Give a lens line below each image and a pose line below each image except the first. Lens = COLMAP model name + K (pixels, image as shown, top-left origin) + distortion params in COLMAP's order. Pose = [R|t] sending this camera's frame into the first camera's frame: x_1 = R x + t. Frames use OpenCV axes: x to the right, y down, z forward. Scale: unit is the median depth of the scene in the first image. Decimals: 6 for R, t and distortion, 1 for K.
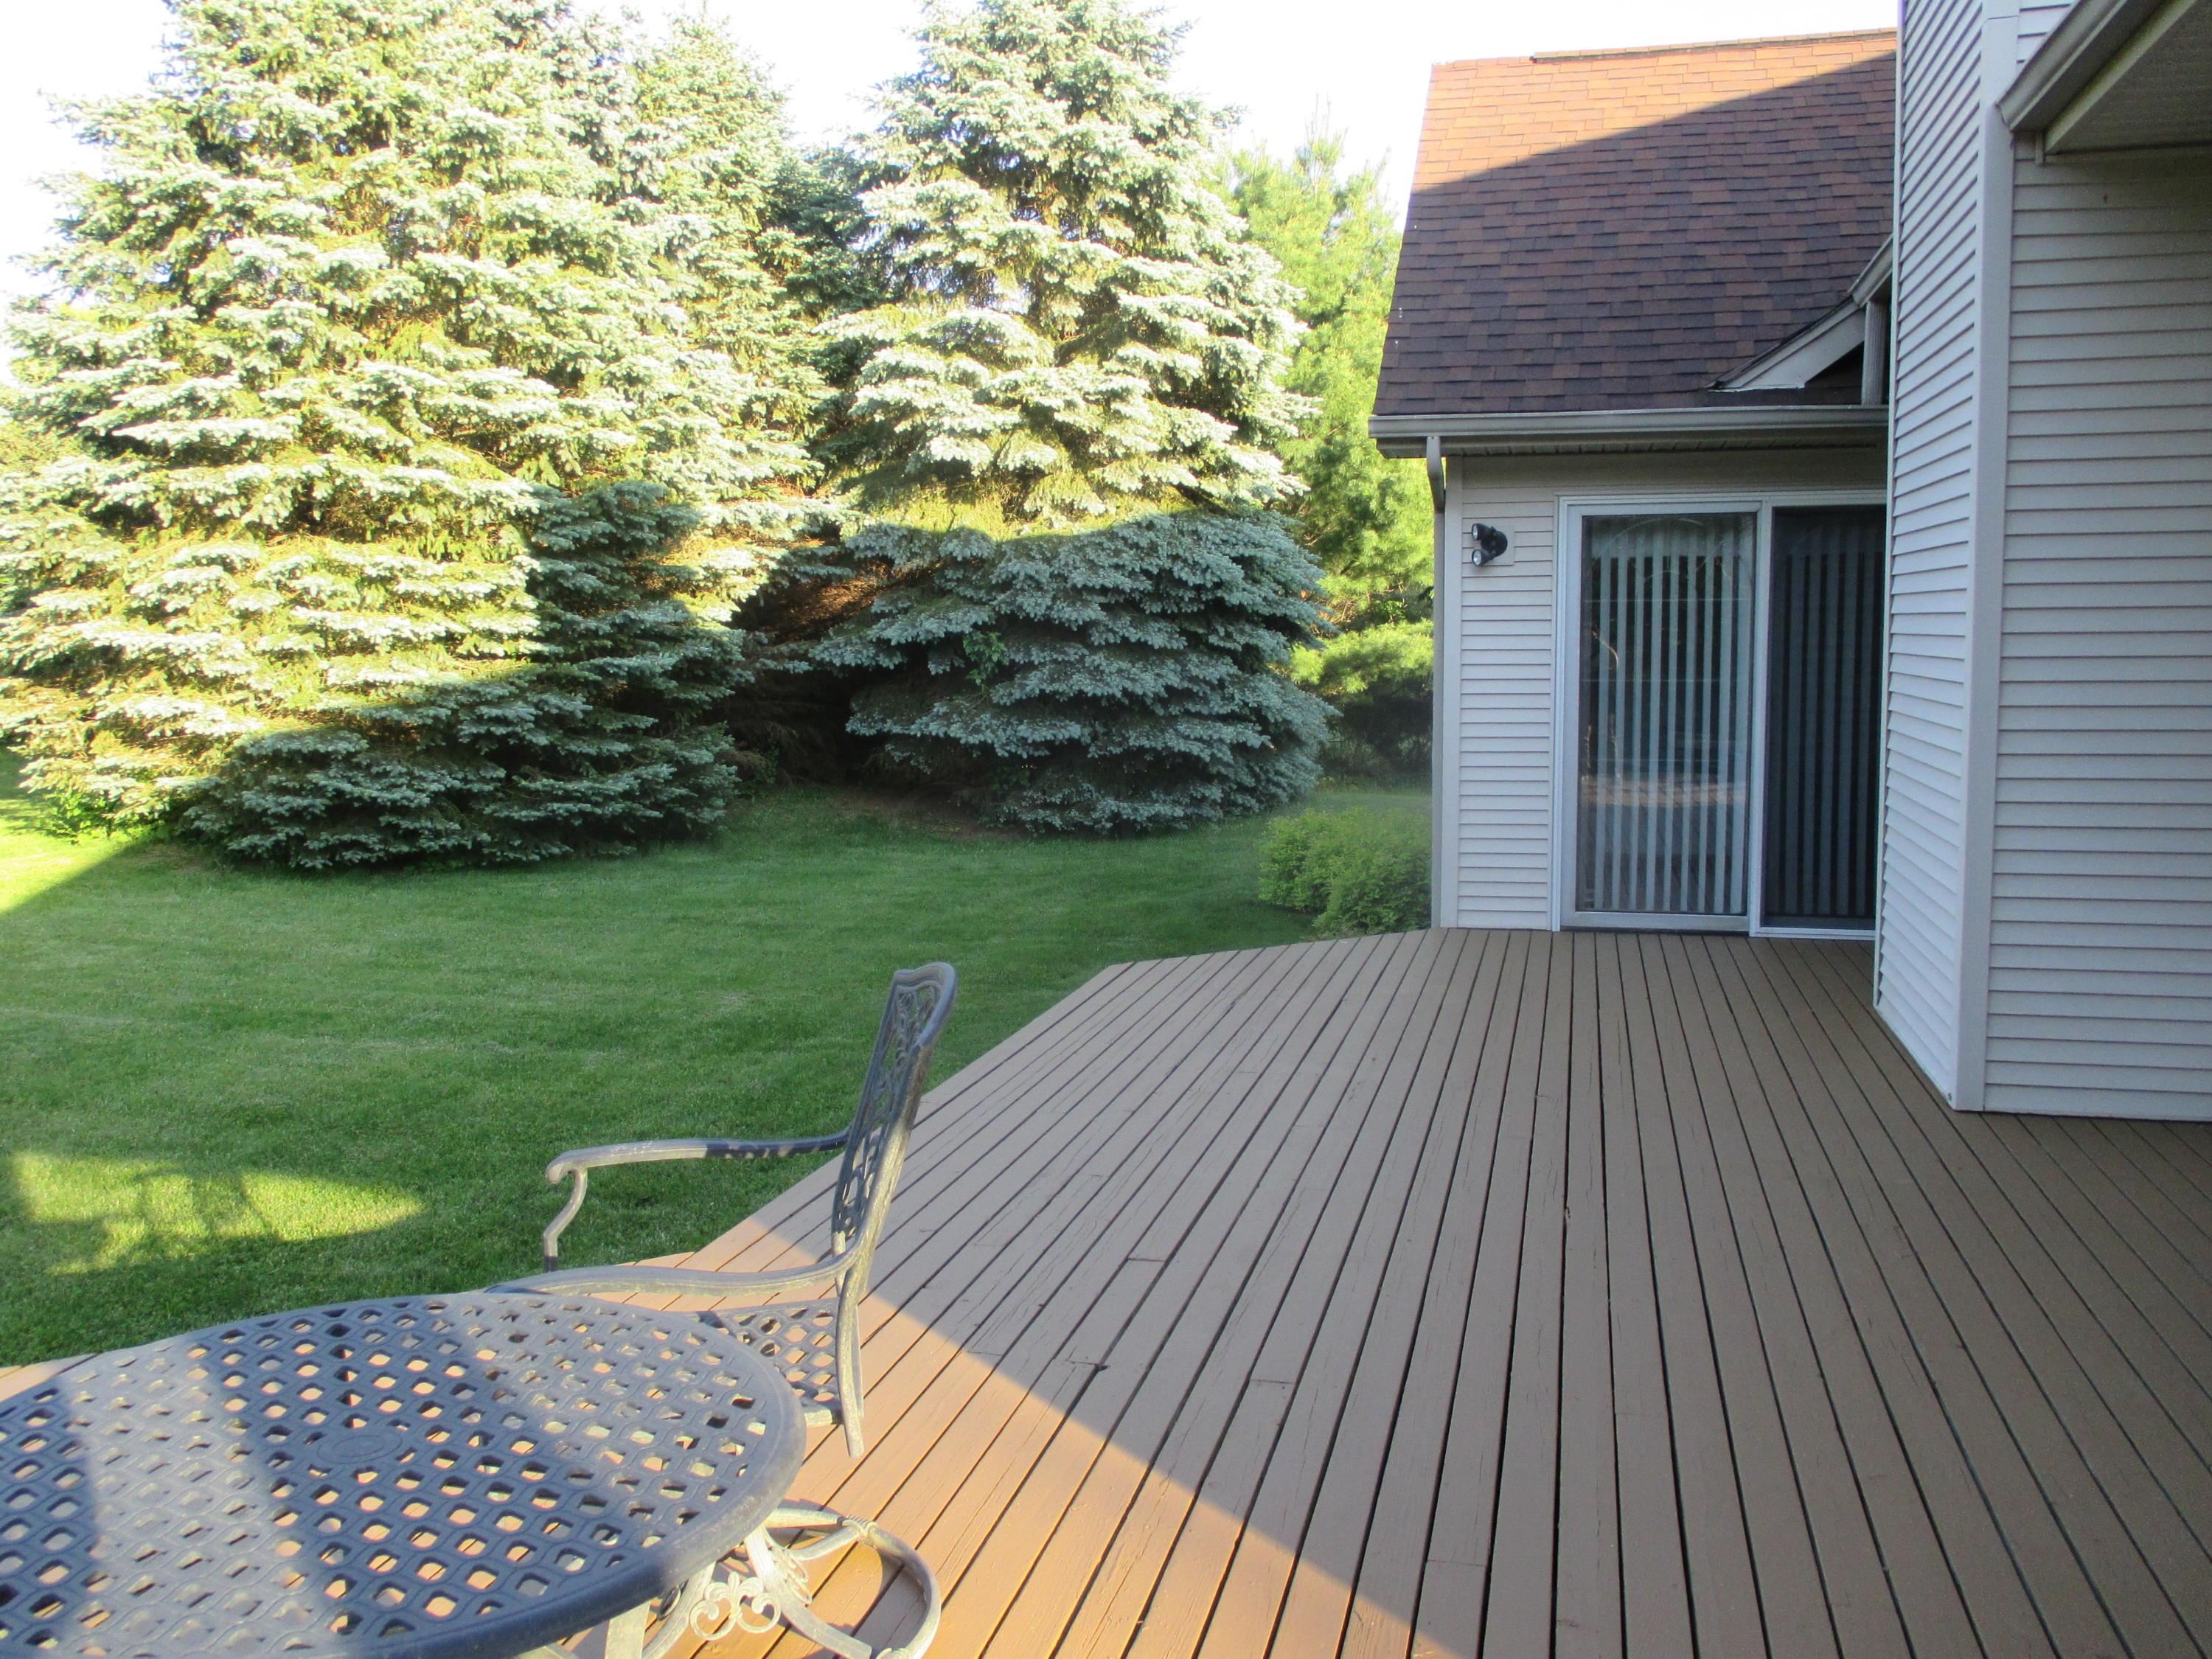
lens RADIAL K [[1817.0, 0, 1112.1], [0, 1817.0, 834.1], [0, 0, 1]] dist [-0.031923, -0.007478]
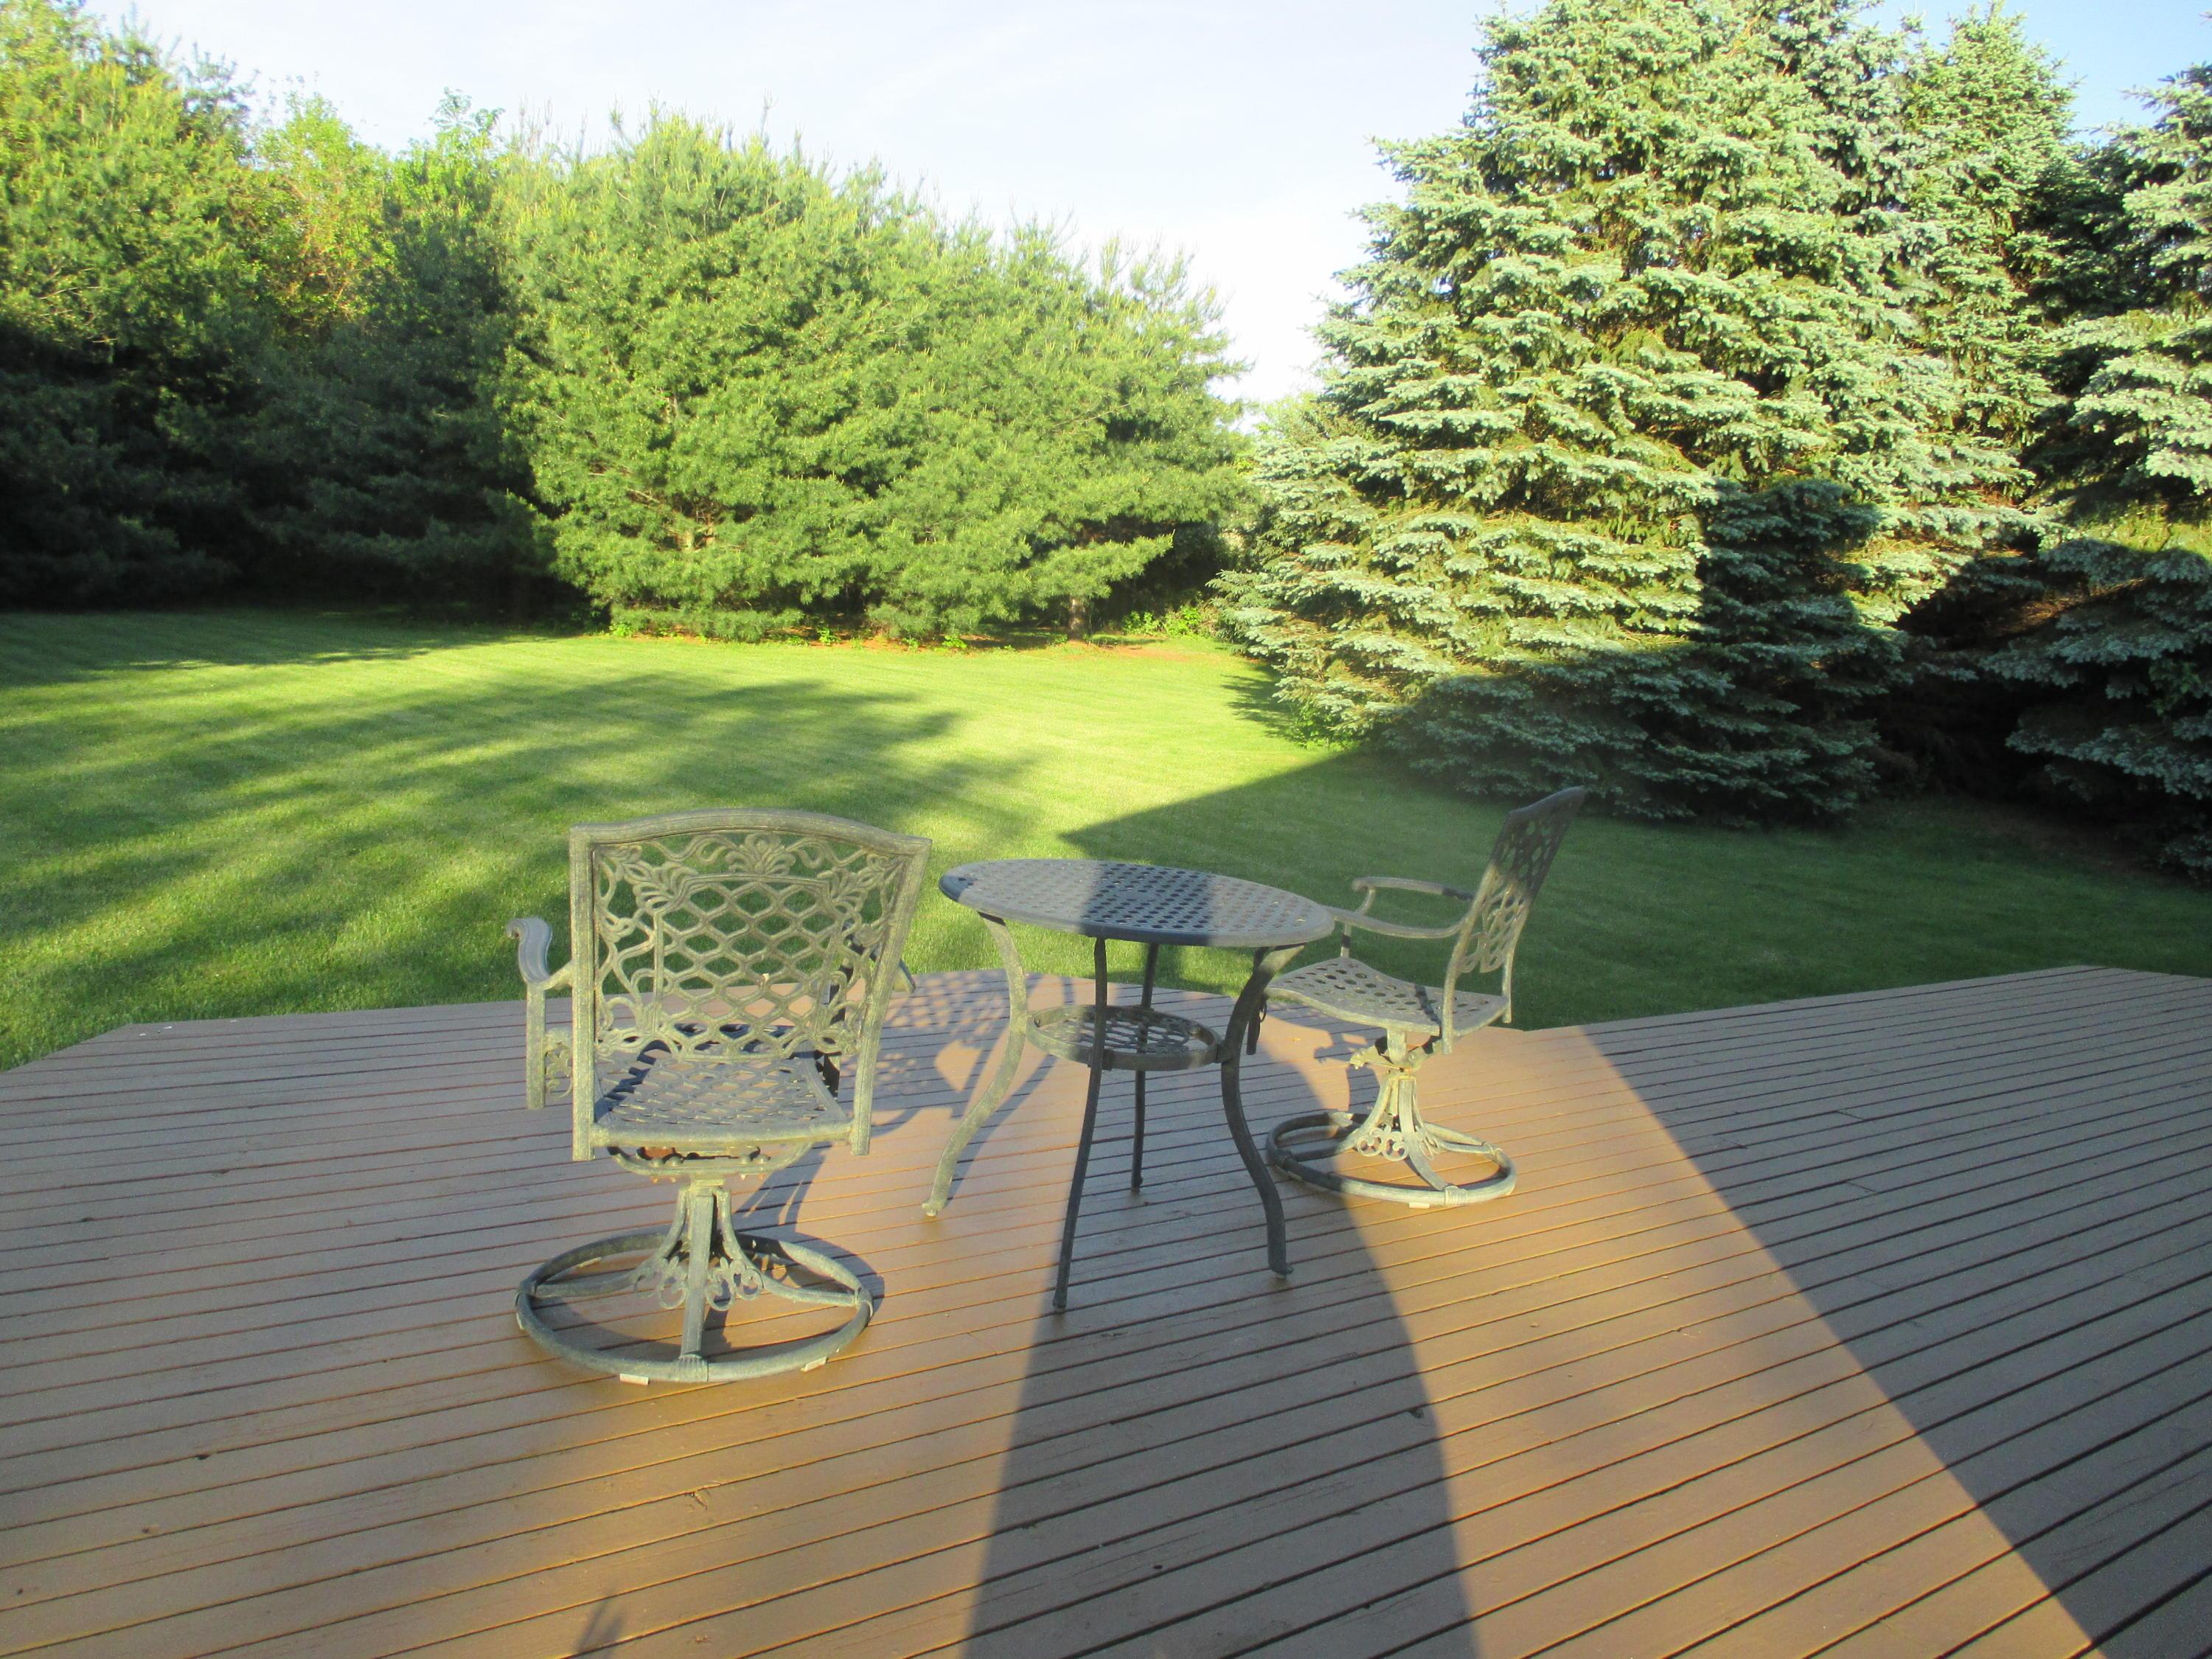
lens RADIAL K [[1817.0, 0, 1105.7], [0, 1817.0, 825.4], [0, 0, 1]] dist [-0.031923, -0.007478]
pose [[0.780005, 0.159166, -0.605193, 0.082194], [-0.159591, 0.985729, 0.053558, 0.012966], [0.605081, 0.054808, 0.794275, -0.074623]]
